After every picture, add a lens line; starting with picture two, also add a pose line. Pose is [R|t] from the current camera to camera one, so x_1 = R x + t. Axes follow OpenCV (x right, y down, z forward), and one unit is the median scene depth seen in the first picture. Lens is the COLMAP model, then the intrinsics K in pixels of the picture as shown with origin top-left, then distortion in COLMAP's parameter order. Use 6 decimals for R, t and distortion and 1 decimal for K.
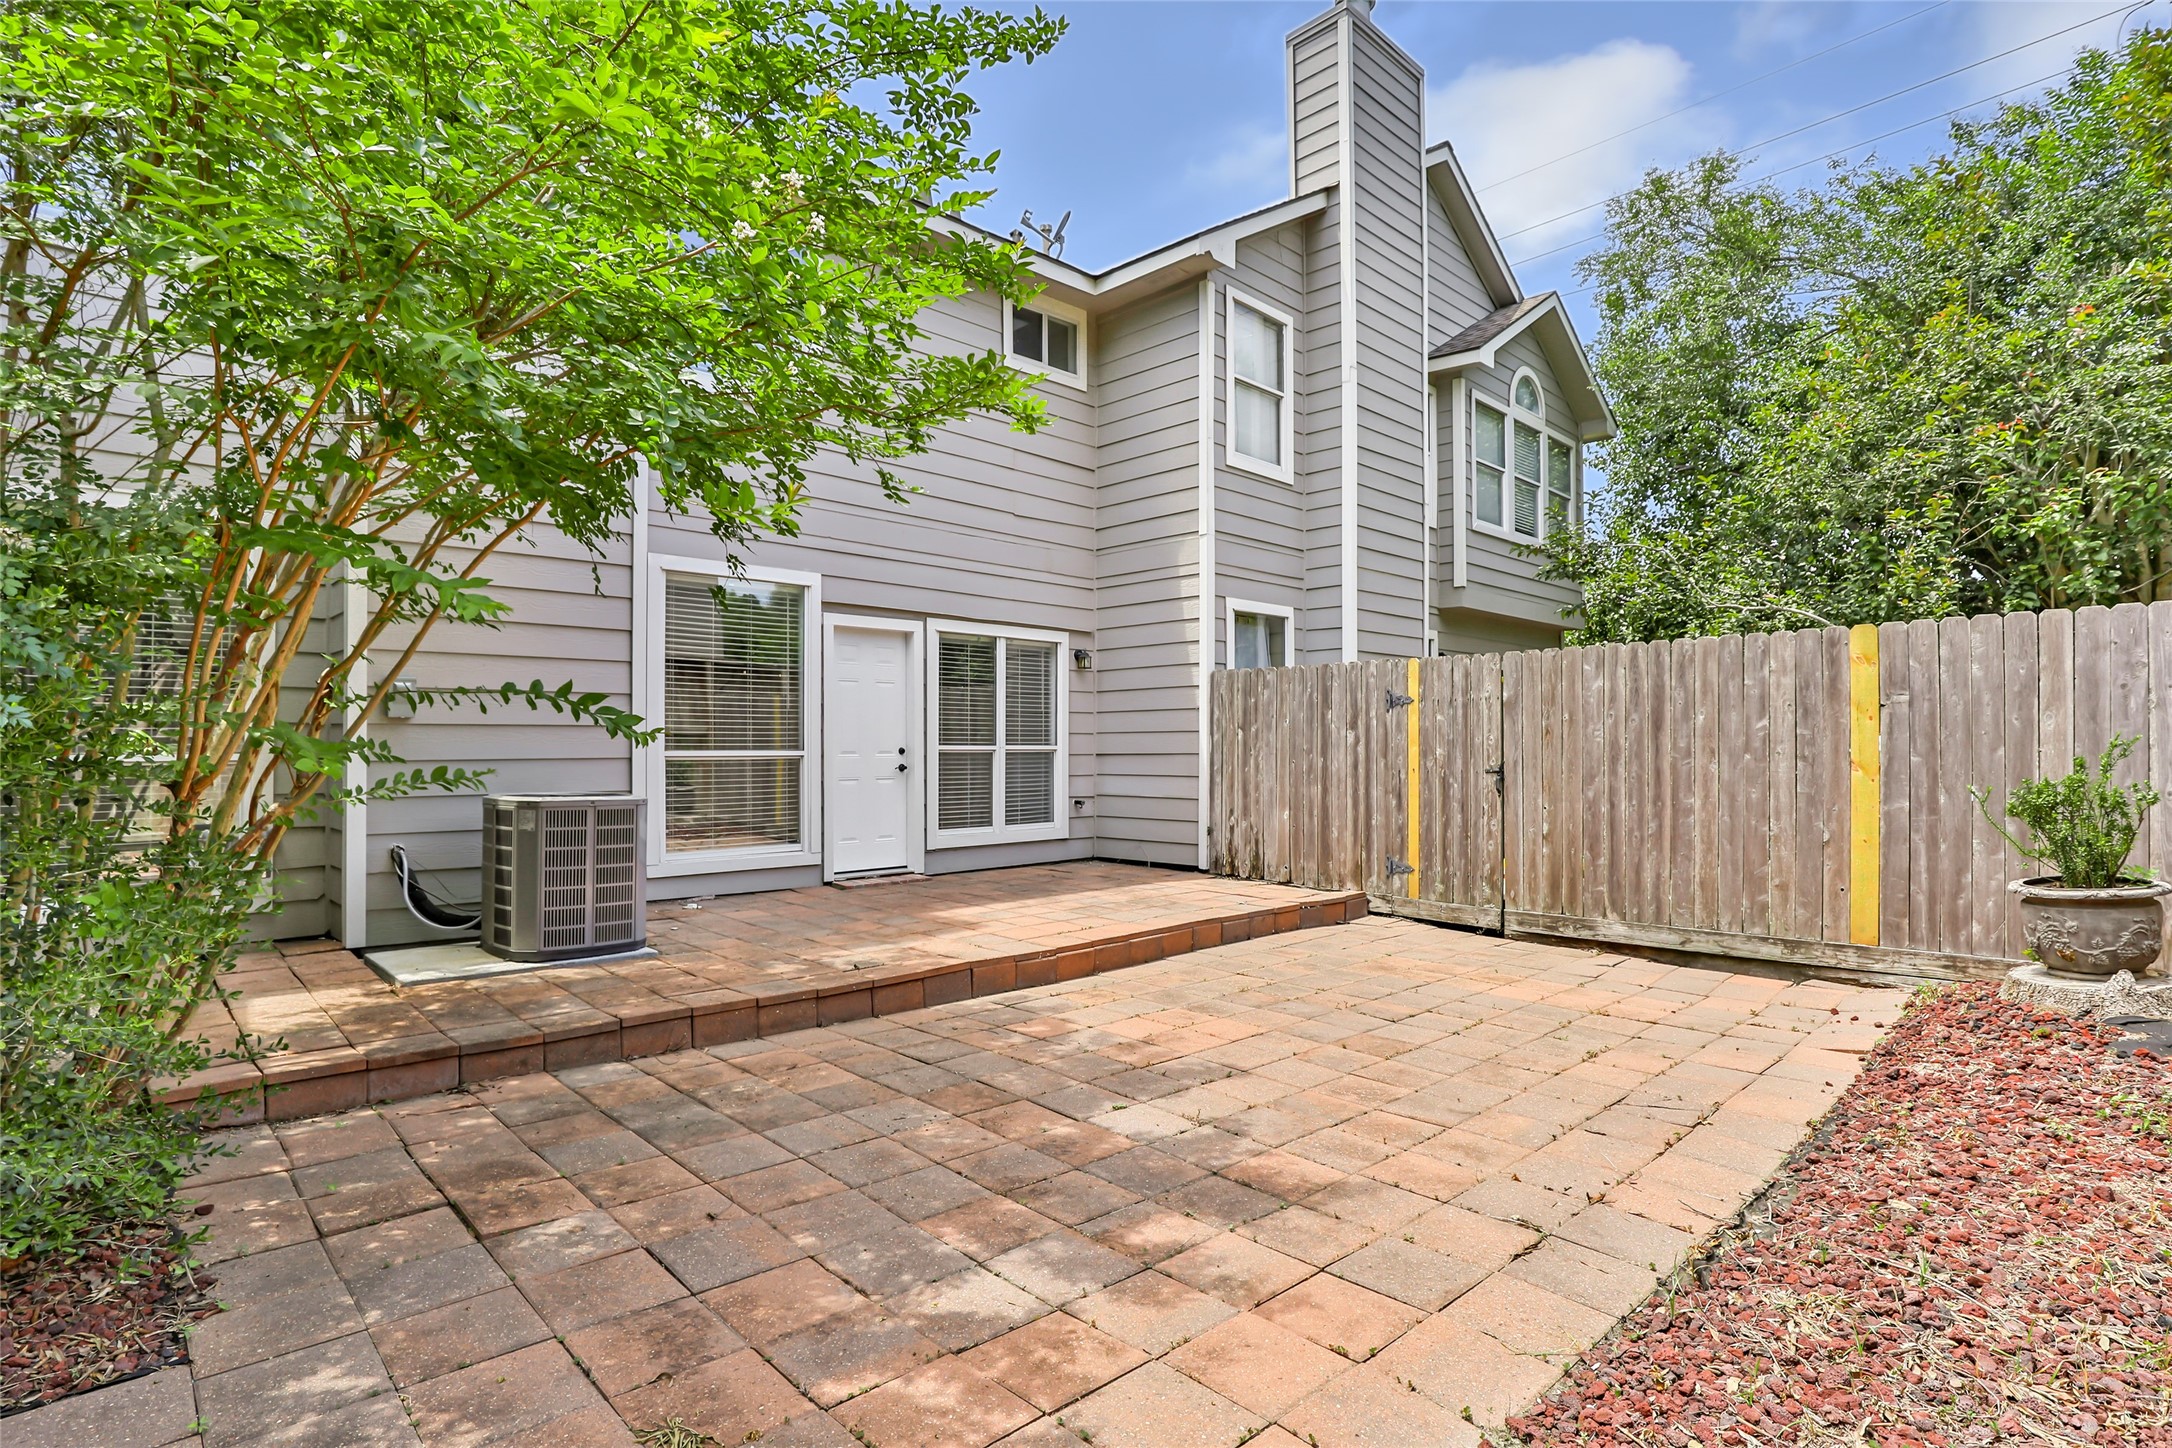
lens RADIAL K [[1094.5, 0, 1086.0], [0, 1094.5, 724.0], [0, 0, 1]] dist [-0.036488, 0.007018]
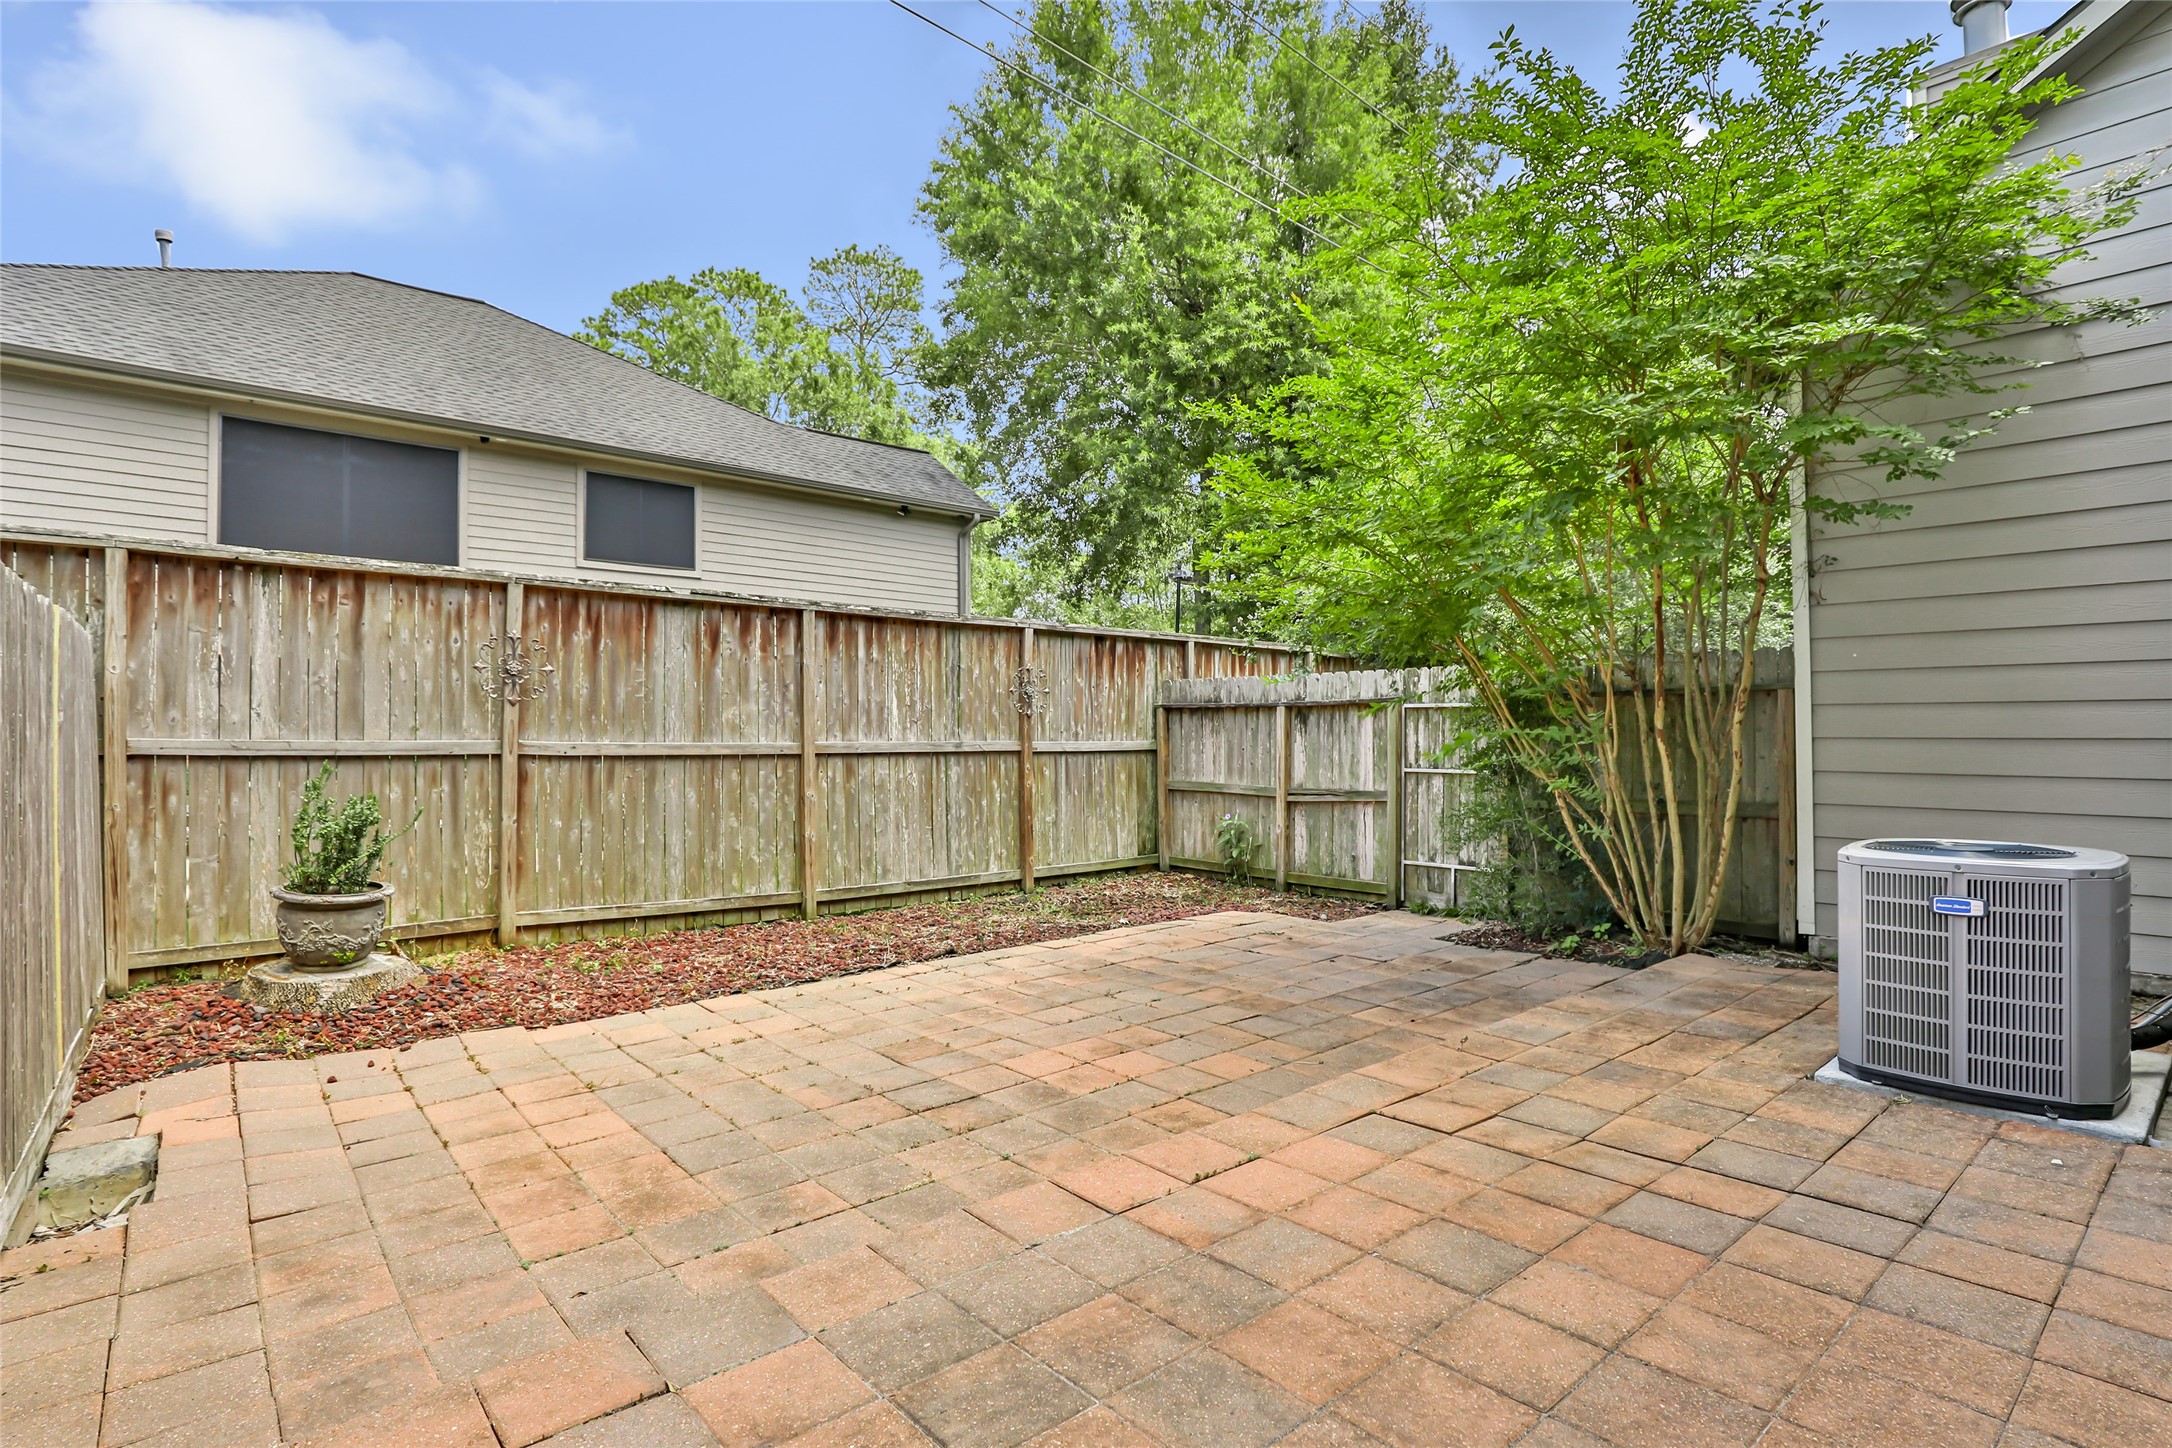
lens RADIAL K [[1094.5, 0, 1086.0], [0, 1094.5, 724.0], [0, 0, 1]] dist [-0.036488, 0.007018]
pose [[-0.998837, 0.005946, 0.047844, 0.040196], [0.004343, 0.999428, -0.033534, 0.009019], [-0.048016, -0.033287, -0.998292, 2.016864]]
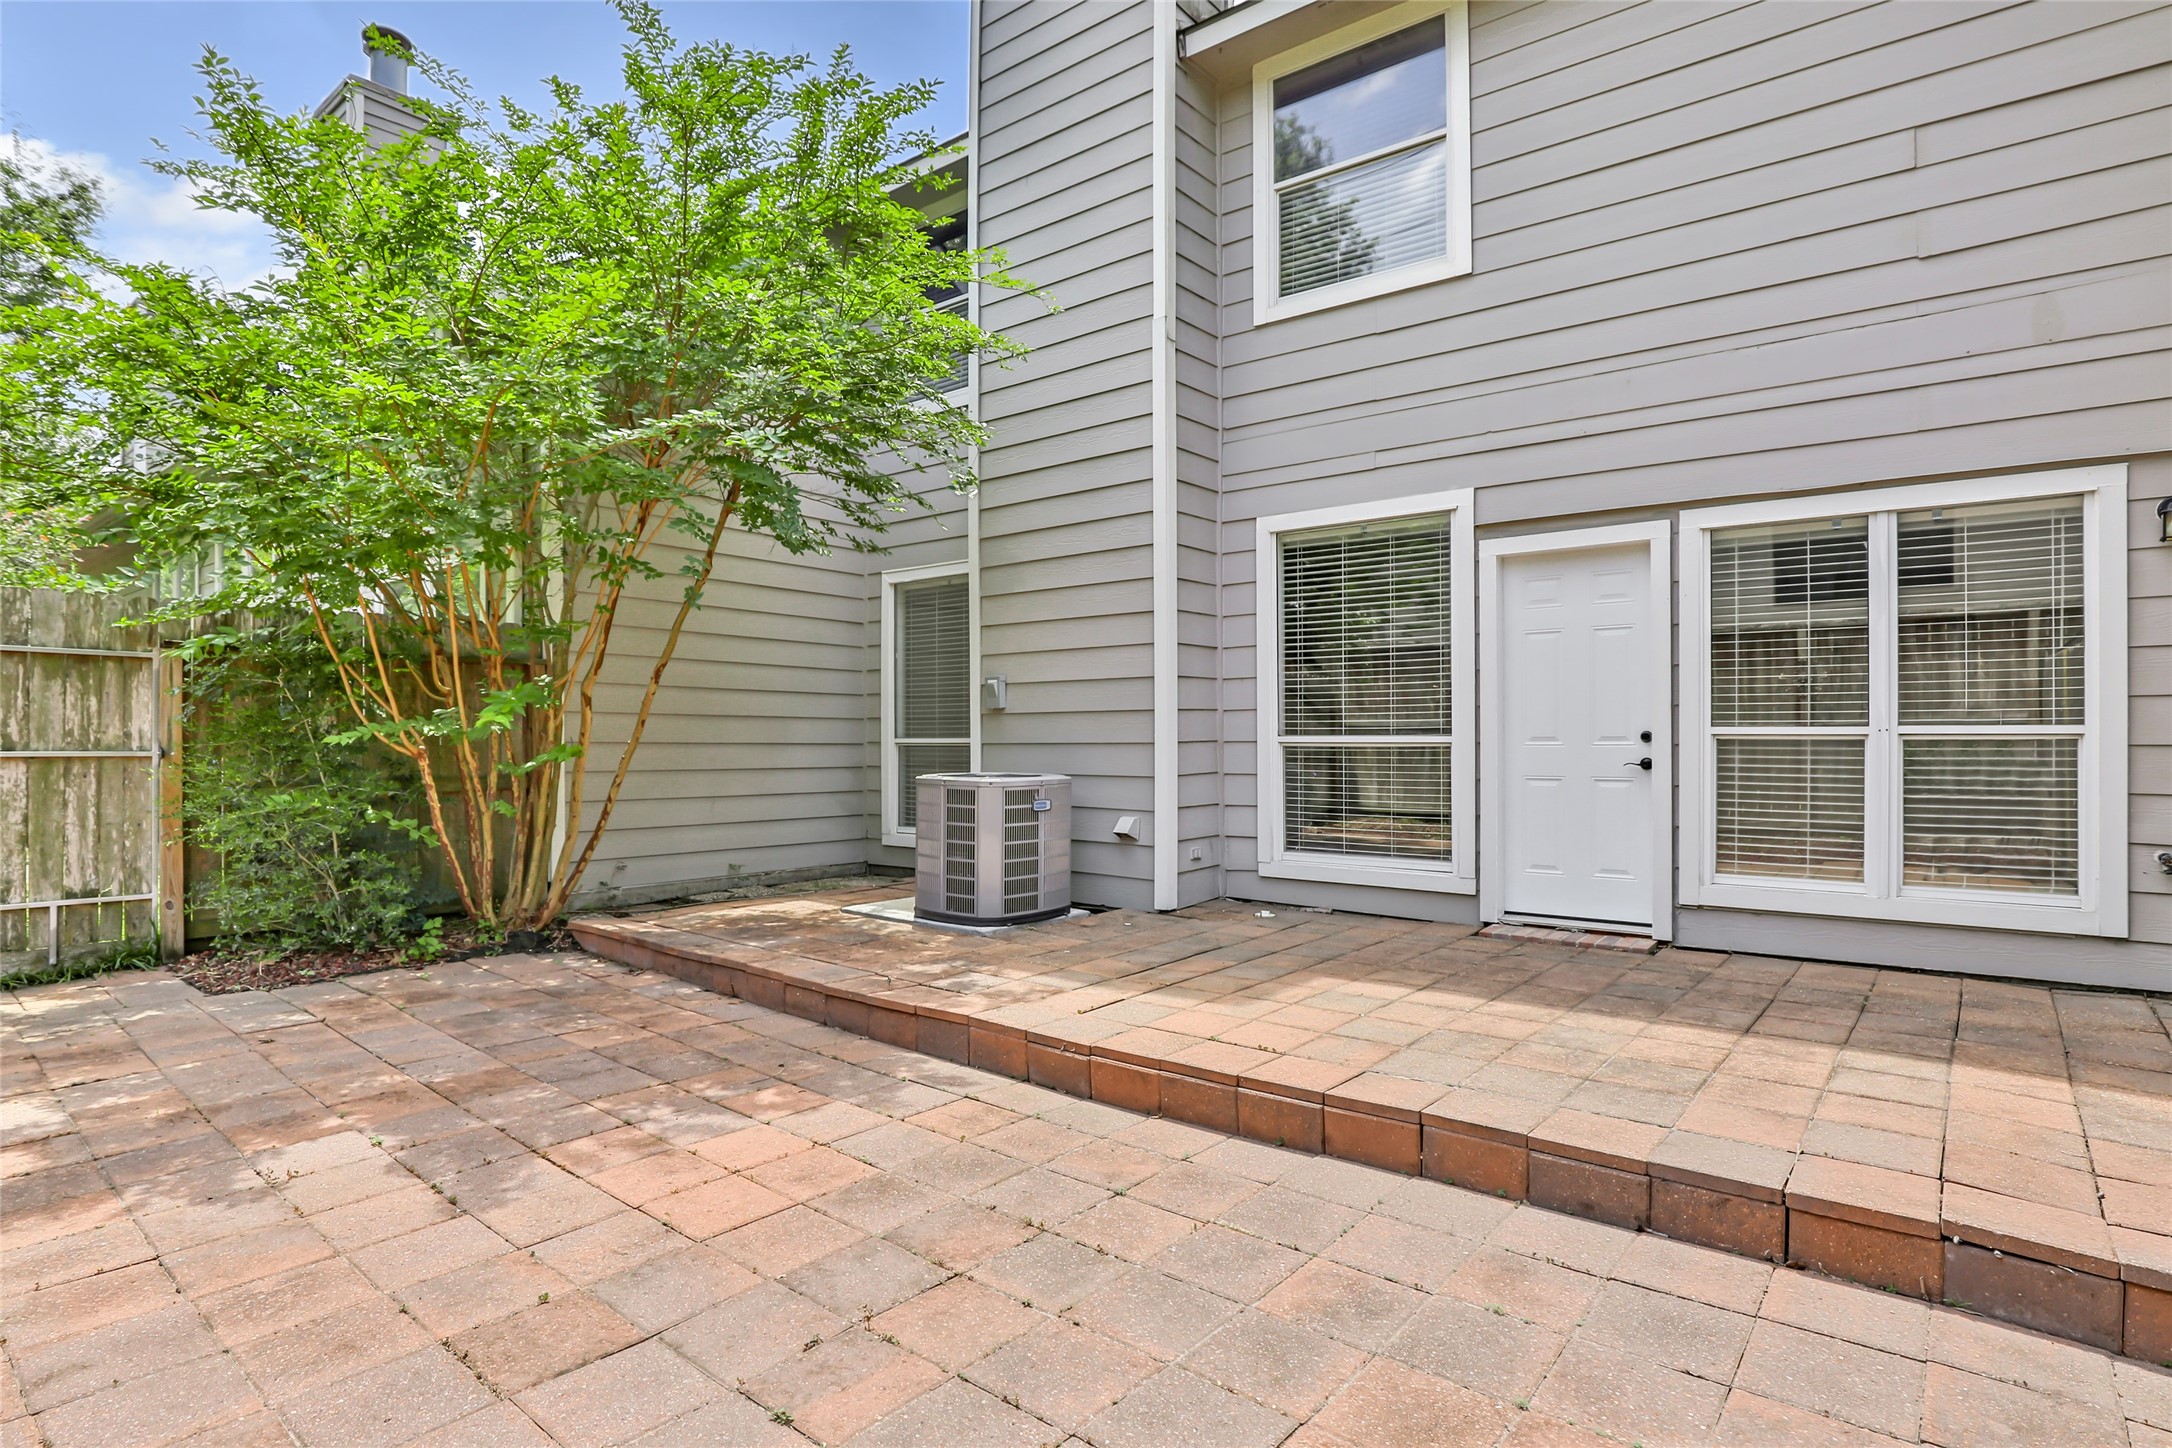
lens RADIAL K [[1094.5, 0, 1086.0], [0, 1094.5, 724.0], [0, 0, 1]] dist [-0.036488, 0.007018]
pose [[0.121860, -0.012055, -0.992474, 0.746015], [0.021287, 0.999728, -0.009529, 0.031385], [0.992319, -0.019966, 0.122084, 1.148928]]
